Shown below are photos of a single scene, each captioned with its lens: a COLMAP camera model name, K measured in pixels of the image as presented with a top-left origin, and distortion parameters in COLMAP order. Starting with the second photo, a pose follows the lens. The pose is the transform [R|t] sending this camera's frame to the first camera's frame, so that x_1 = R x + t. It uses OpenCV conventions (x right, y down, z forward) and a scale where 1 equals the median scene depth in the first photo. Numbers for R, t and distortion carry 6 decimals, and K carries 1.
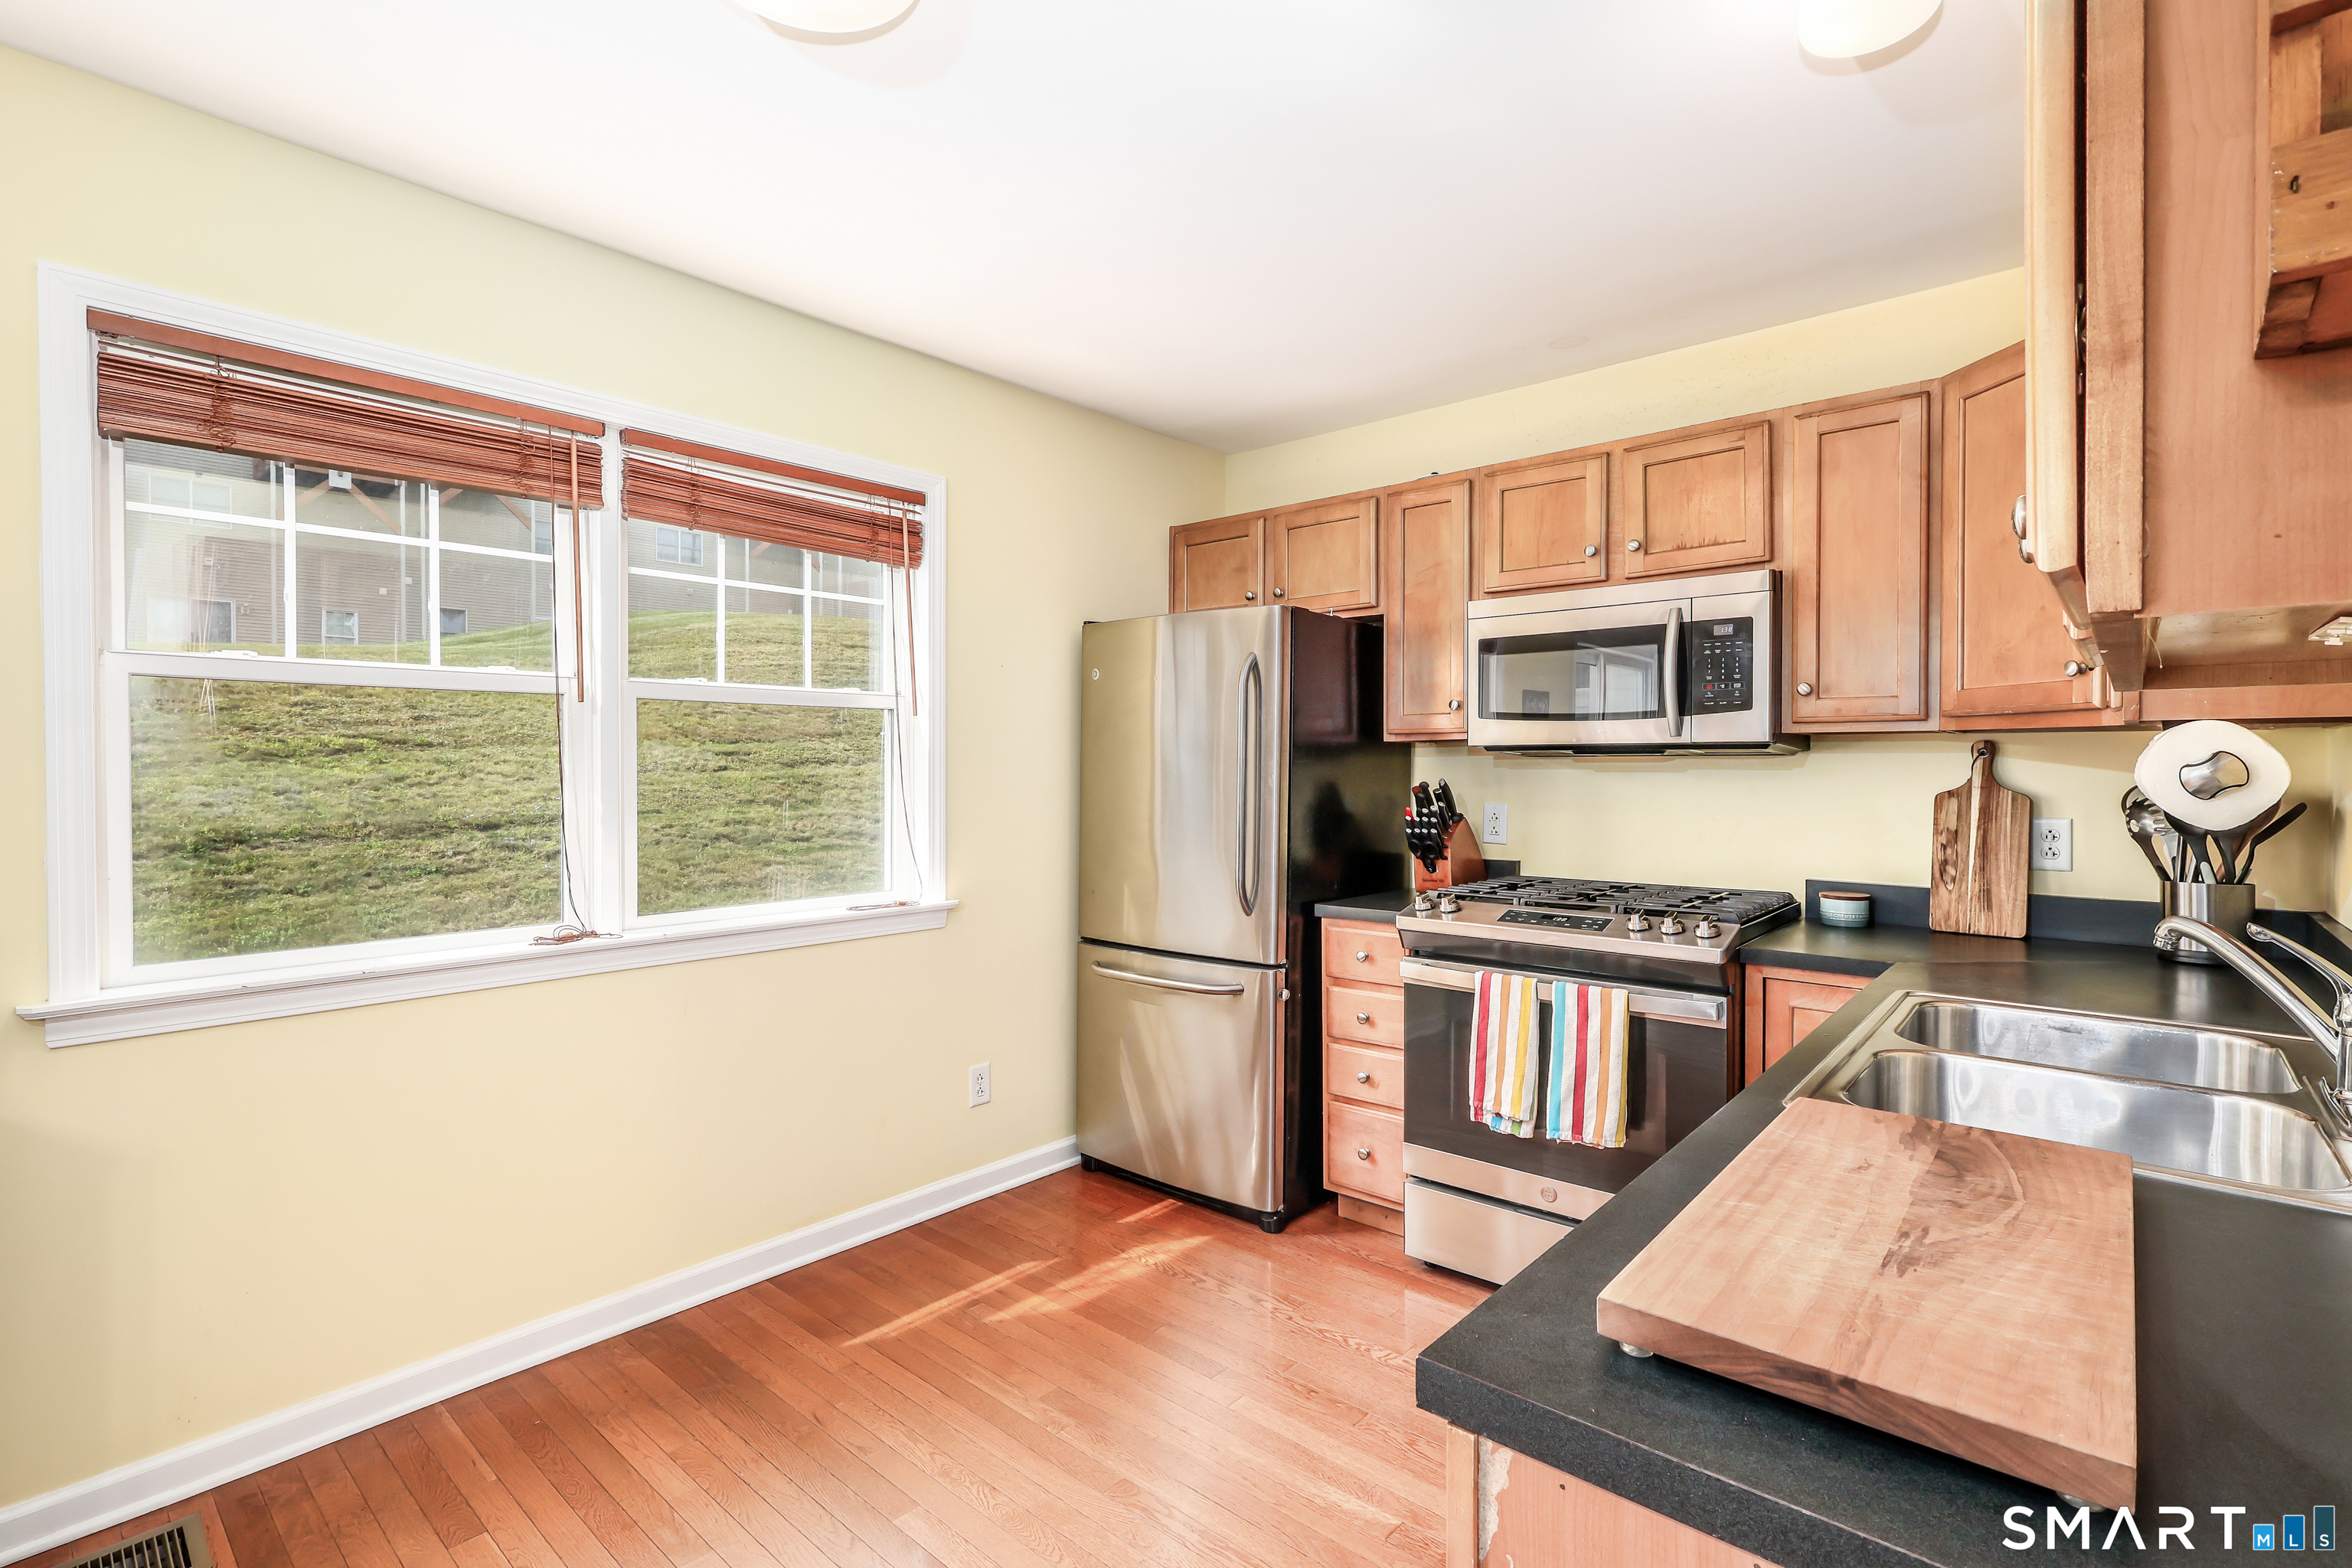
lens RADIAL K [[1086.2, 0, 1184.3], [0, 1086.2, 772.1], [0, 0, 1]] dist [0.000915, 0.001490]
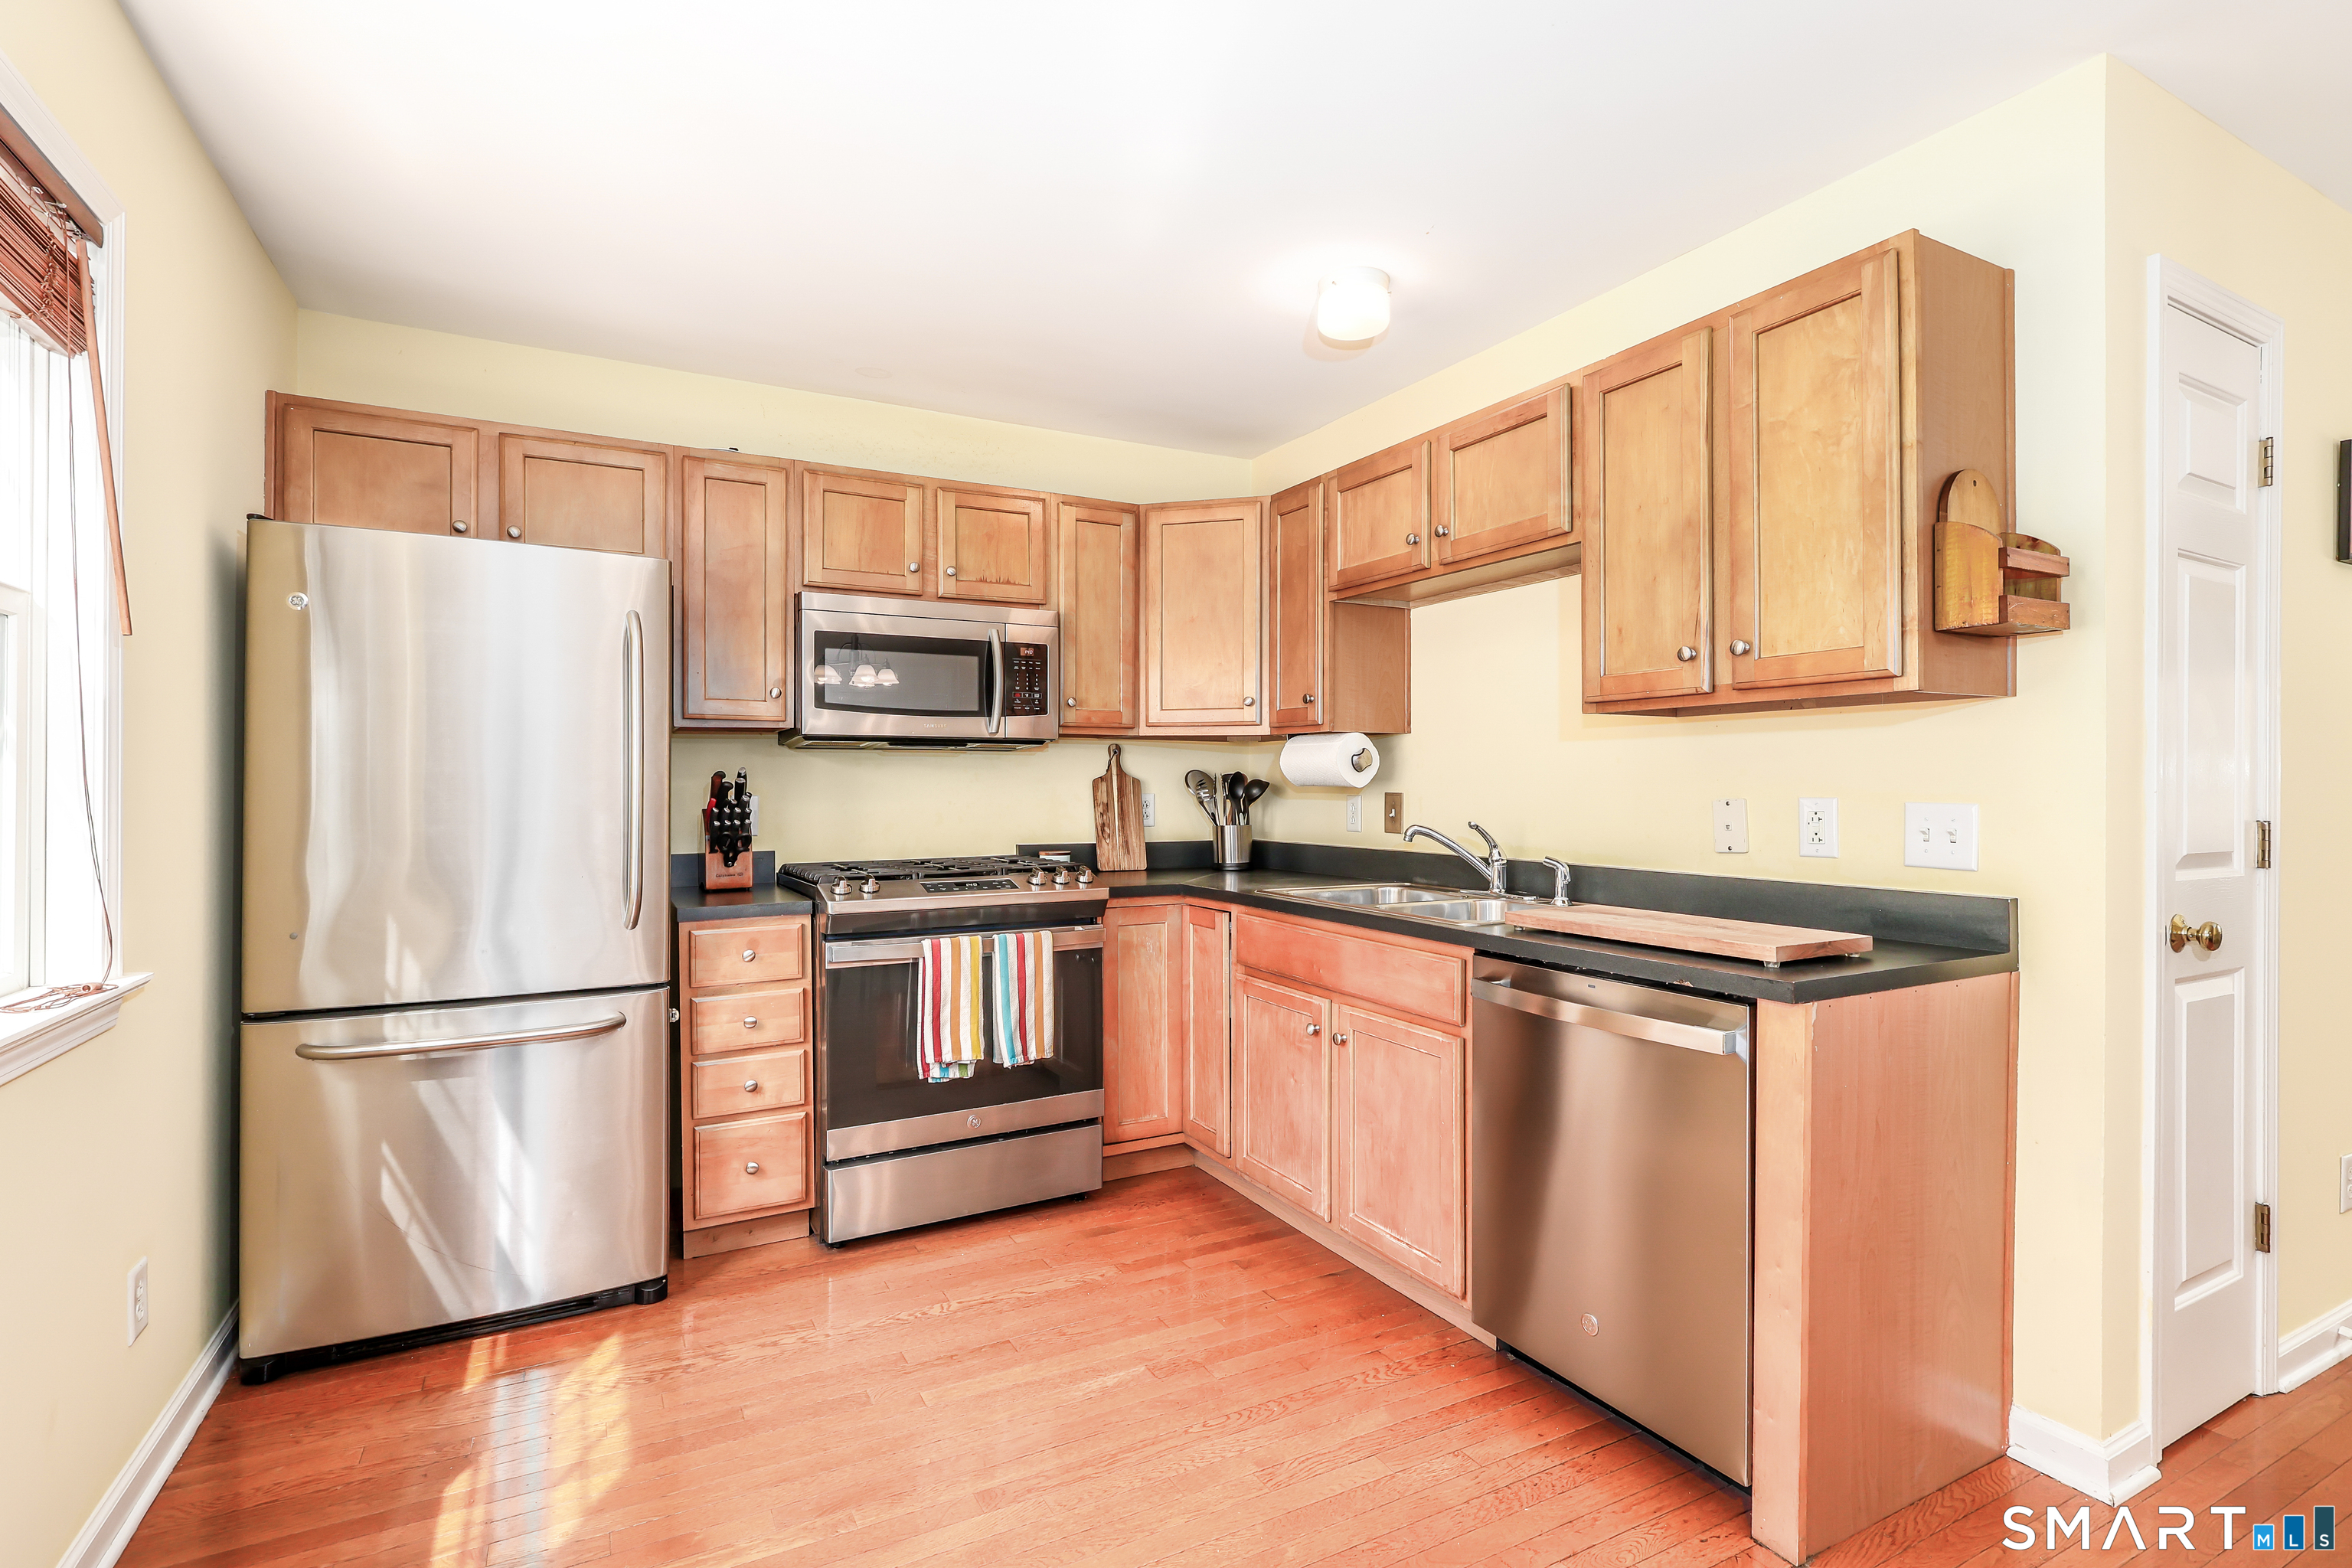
lens RADIAL K [[1086.2, 0, 1184.3], [0, 1086.2, 772.1], [0, 0, 1]] dist [0.000915, 0.001490]
pose [[0.360719, 0.009067, 0.932630, -0.640679], [0.004818, 0.999921, -0.011584, 0.028303], [-0.932662, 0.008672, 0.360647, 0.356905]]
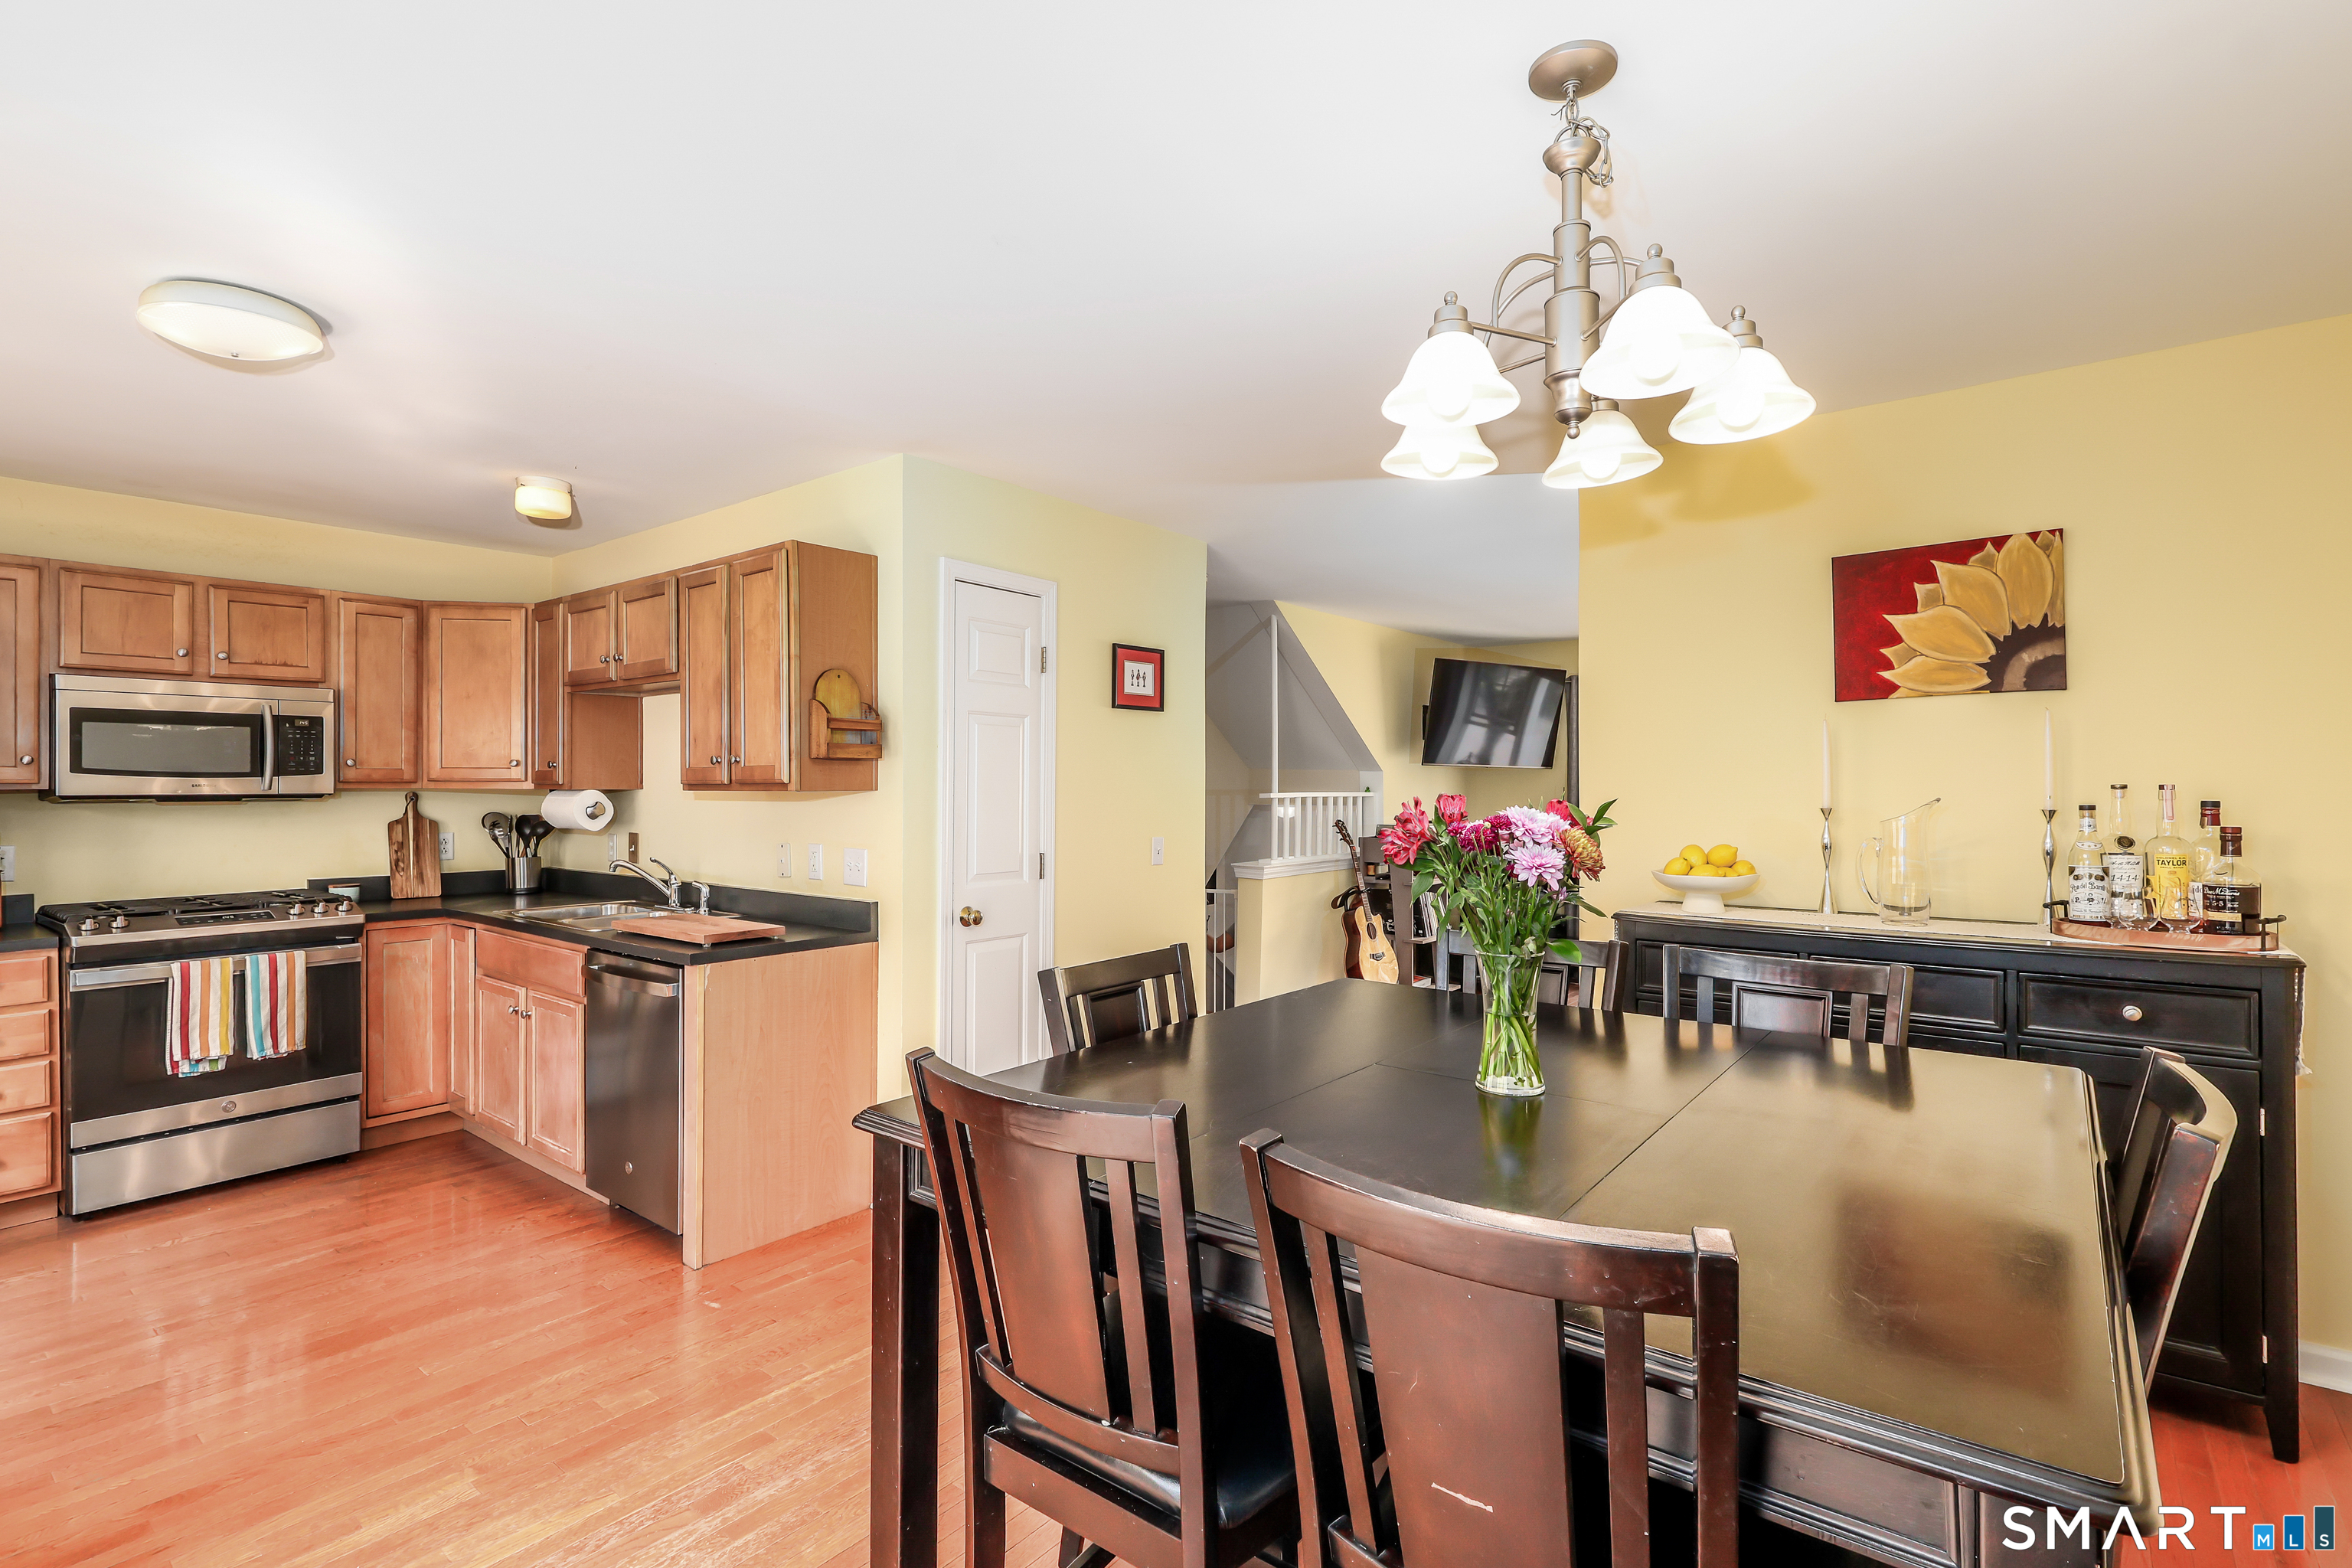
lens RADIAL K [[1086.4, 0, 1123.4], [0, 1086.4, 776.7], [0, 0, 1]] dist [0.001256, 0.000538]
pose [[-0.002073, 0.007775, 0.999968, -1.080263], [0.007407, 0.999942, -0.007760, -0.031202], [-0.999970, 0.007390, -0.002130, -0.188434]]
